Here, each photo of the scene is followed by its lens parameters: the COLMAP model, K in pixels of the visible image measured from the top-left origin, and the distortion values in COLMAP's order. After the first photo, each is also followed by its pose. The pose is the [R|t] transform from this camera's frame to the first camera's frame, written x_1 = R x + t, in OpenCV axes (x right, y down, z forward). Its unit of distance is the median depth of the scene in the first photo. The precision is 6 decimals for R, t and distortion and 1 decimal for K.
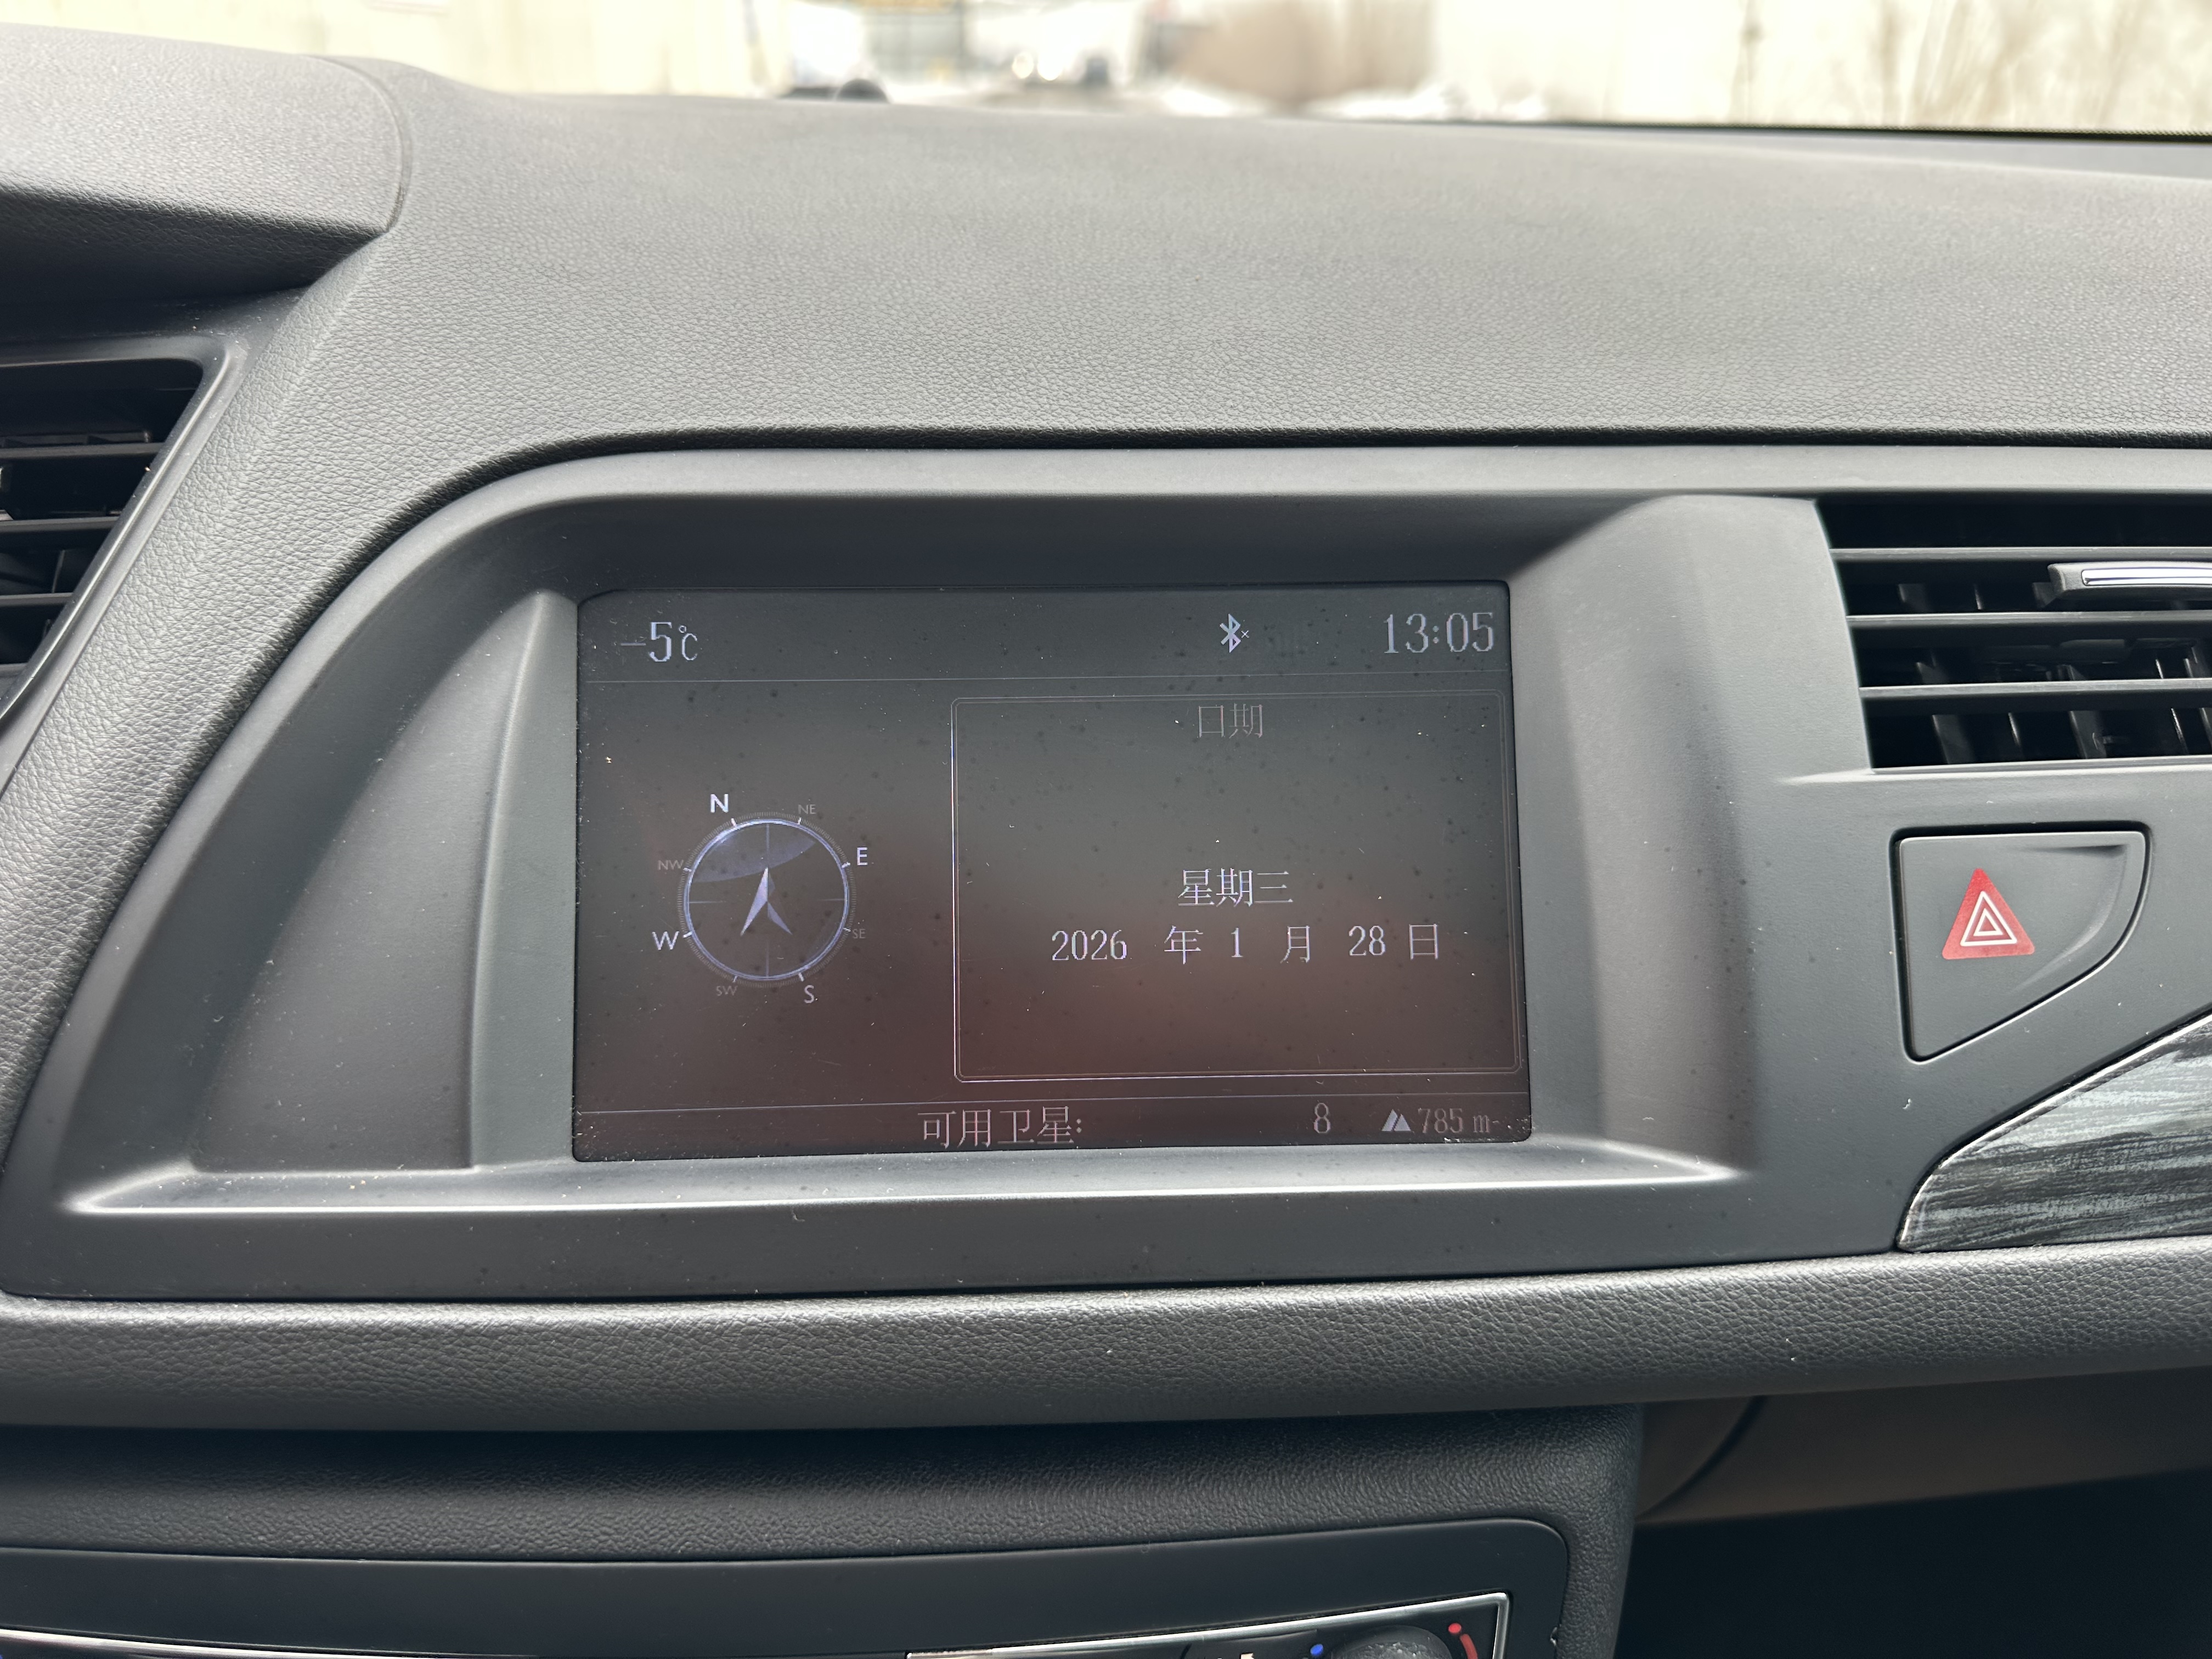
lens RADIAL K [[1555.5, 0, 1102.7], [0, 1555.5, 830.4], [0, 0, 1]] dist [-0.000869, -0.000867]
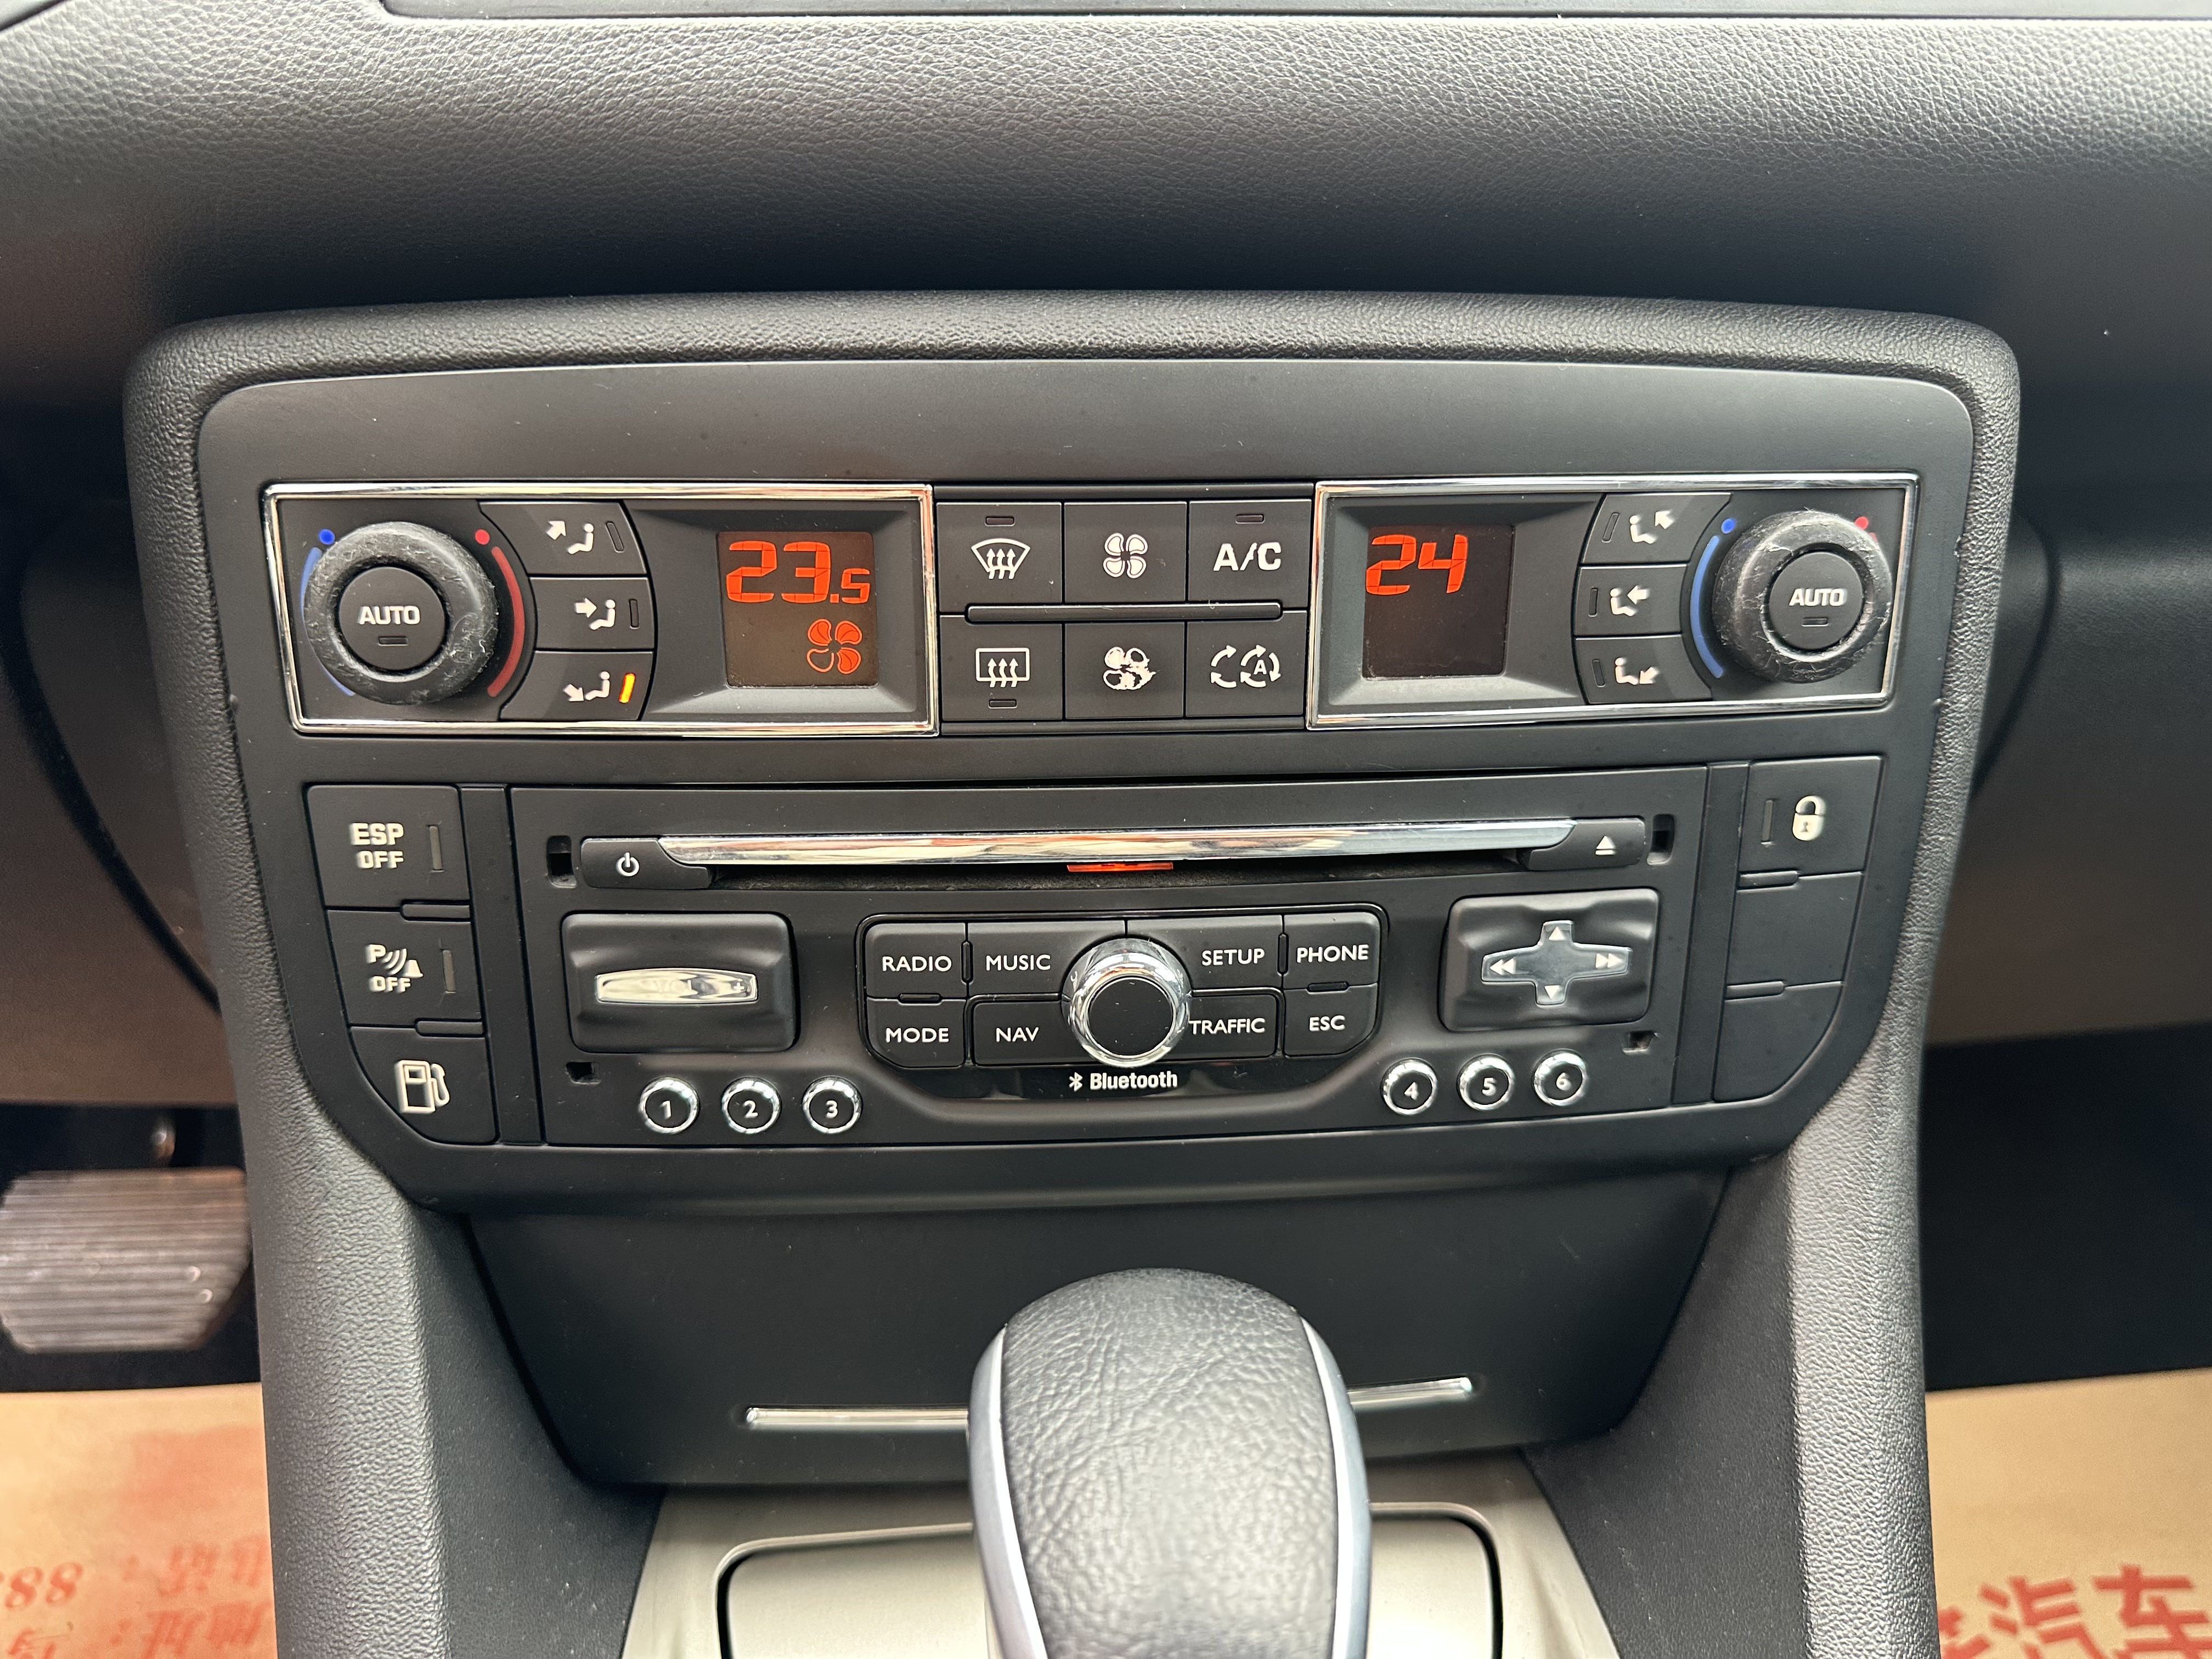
lens RADIAL K [[1555.5, 0, 1094.9], [0, 1555.5, 835.3], [0, 0, 1]] dist [-0.000869, -0.000867]
pose [[0.999202, -0.018507, 0.035405, -0.297532], [0.022332, 0.993581, -0.110893, 0.844734], [-0.033125, 0.111595, 0.993202, 0.088758]]
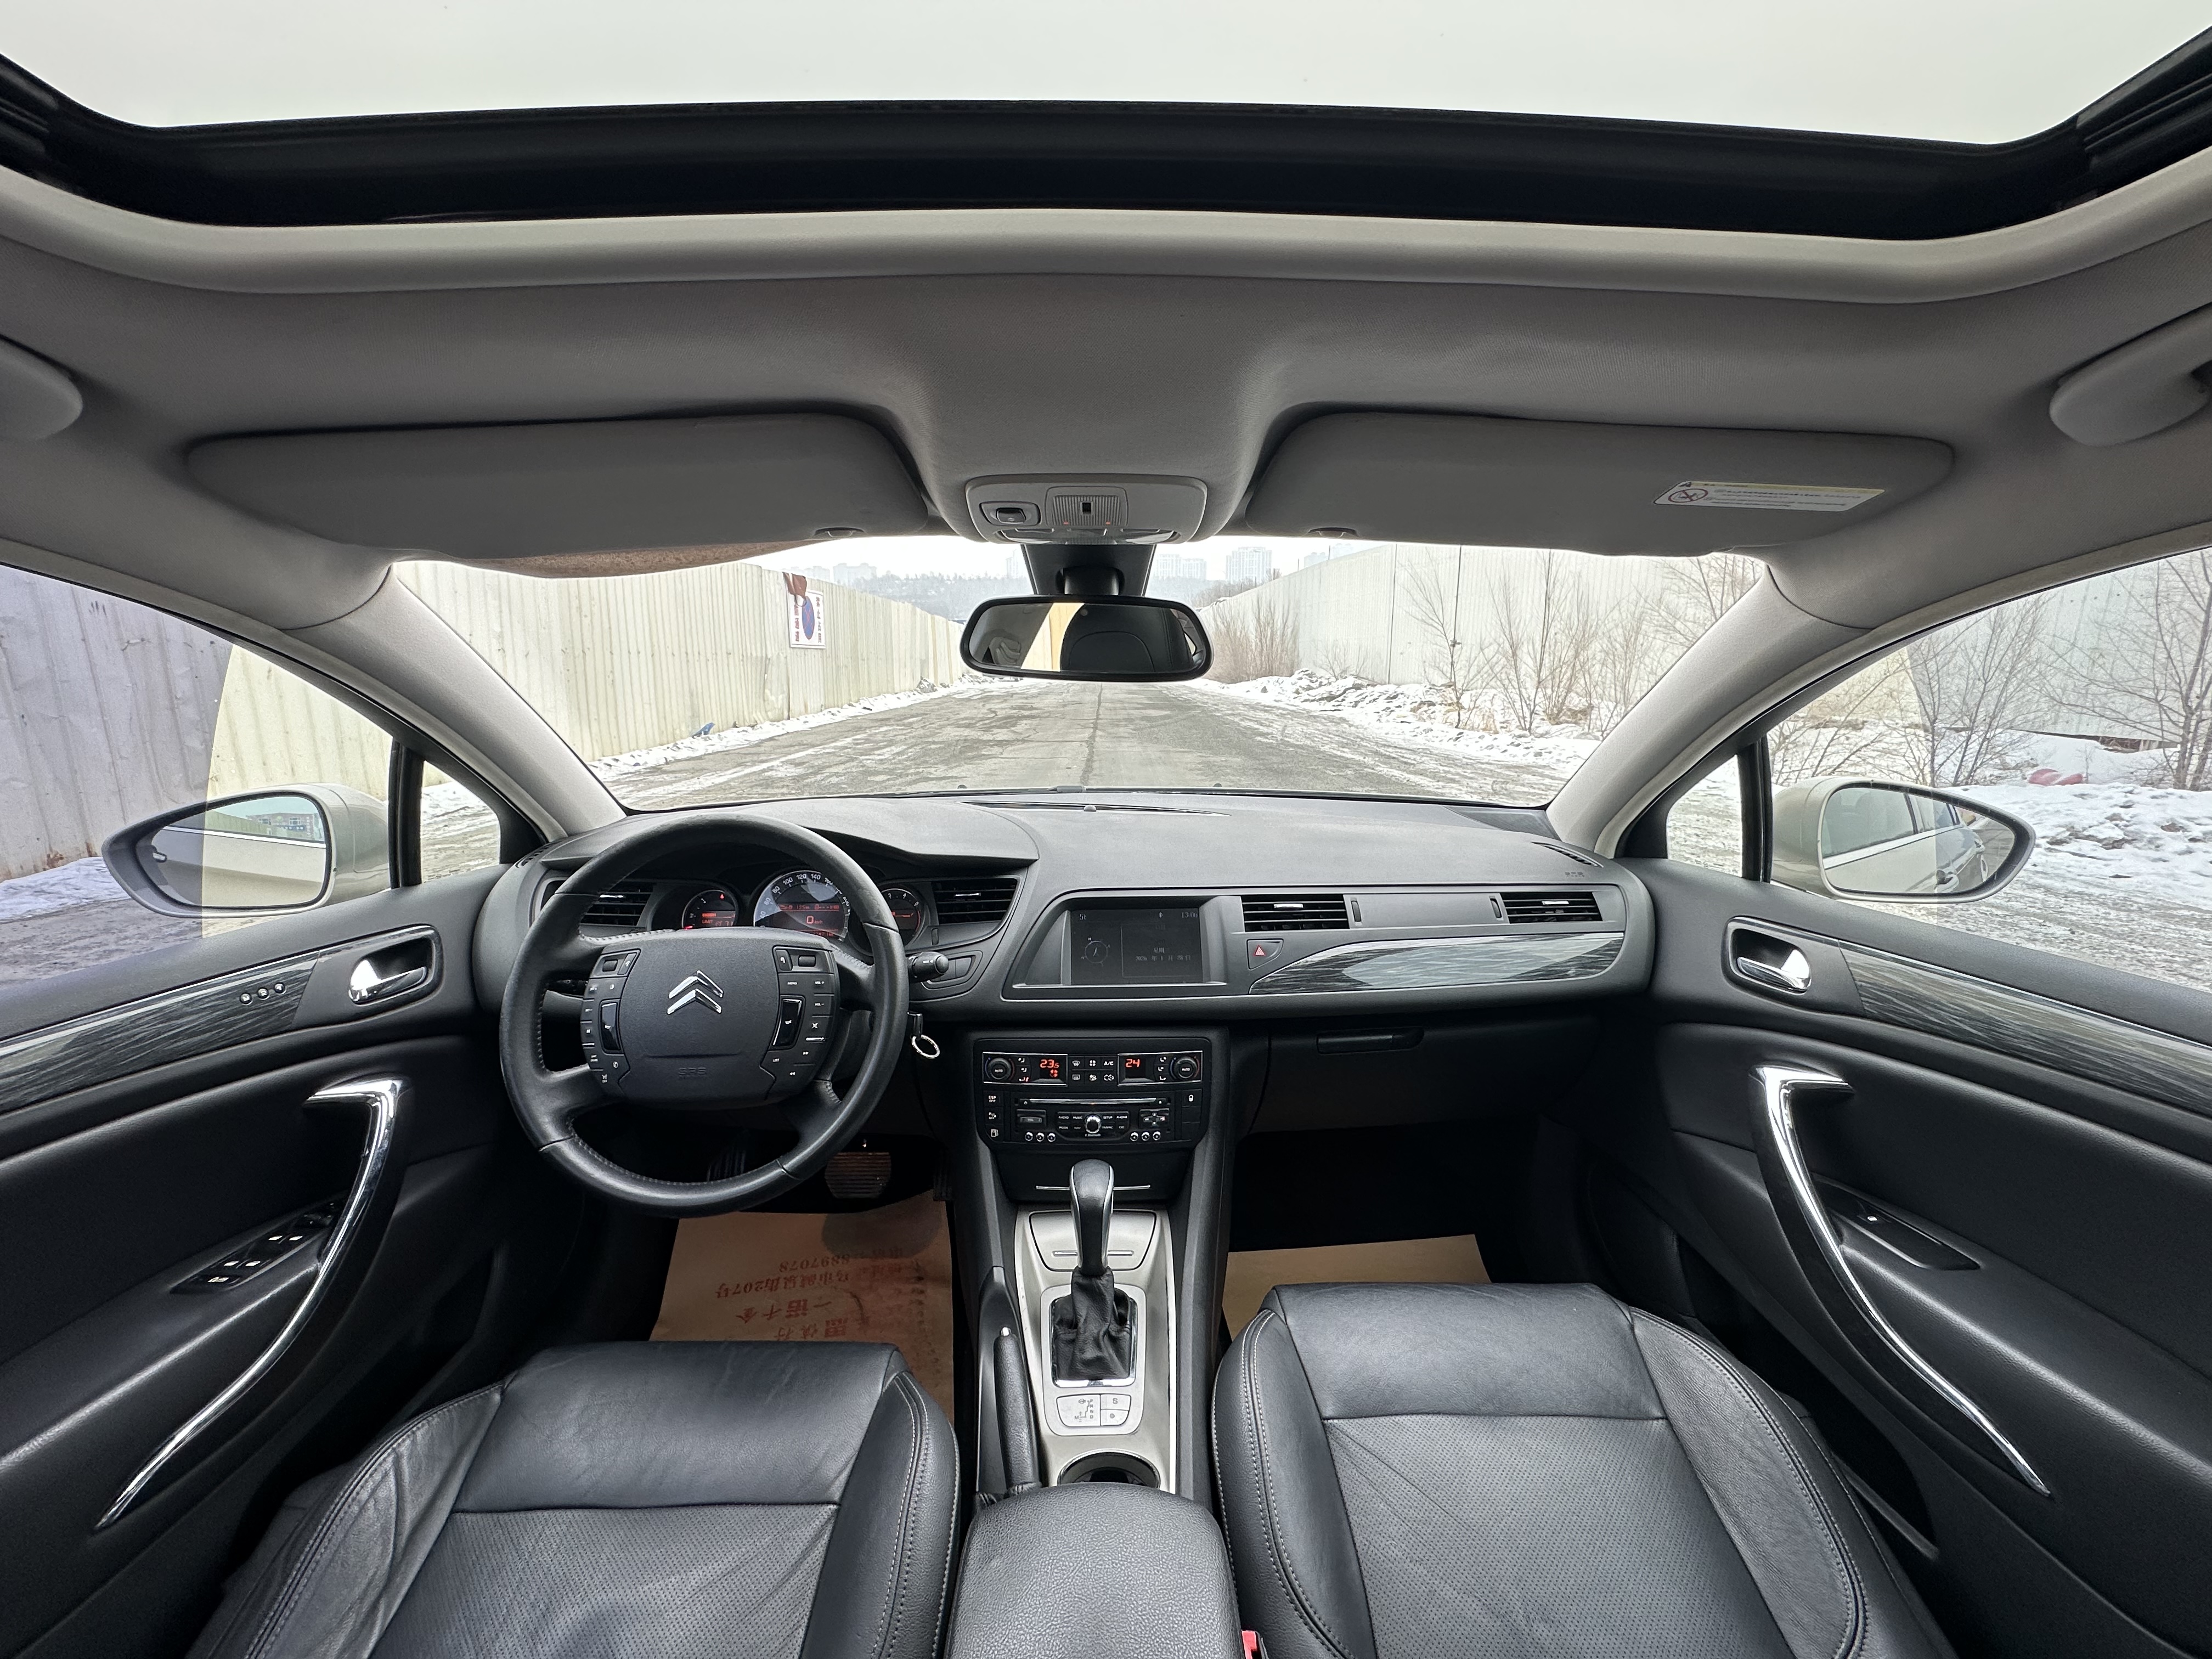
lens RADIAL K [[879.9, 0, 1107.2], [0, 879.9, 818.2], [0, 0, 1]] dist [-0.000218, 0.000004]
pose [[0.999320, -0.011020, -0.035176, -0.017436], [0.000460, 0.957917, -0.287044, 0.654163], [0.036859, 0.286833, 0.957271, -3.235700]]
